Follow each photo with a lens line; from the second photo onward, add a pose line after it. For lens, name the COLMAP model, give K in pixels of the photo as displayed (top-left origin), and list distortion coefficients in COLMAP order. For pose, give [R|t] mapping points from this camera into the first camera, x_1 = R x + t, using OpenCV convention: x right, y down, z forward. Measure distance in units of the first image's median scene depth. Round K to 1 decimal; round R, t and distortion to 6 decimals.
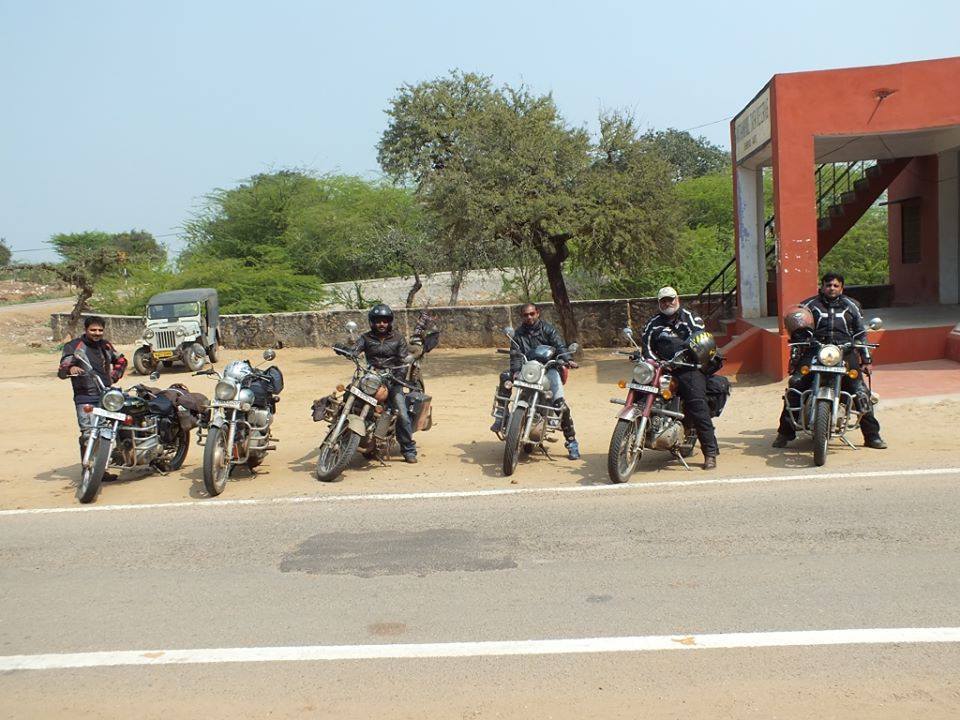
lens RADIAL K [[1032.6, 0, 479.6], [0, 1032.6, 360.3], [0, 0, 1]] dist [-0.067298, 0.000000]
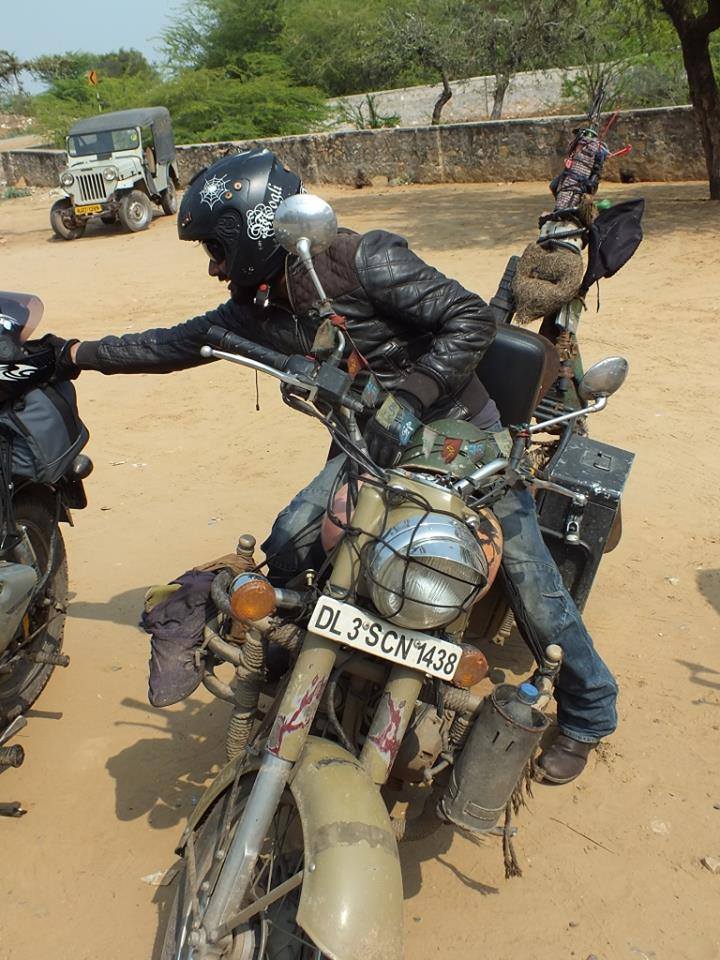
lens RADIAL K [[1032.6, 0, 359.1], [0, 1032.6, 479.8], [0, 0, 1]] dist [-0.067298, 0.000000]
pose [[0.990890, 0.005884, -0.134548, -0.021961], [0.031808, 0.960556, 0.276263, -0.009436], [0.130866, -0.278026, 0.951617, 0.197554]]
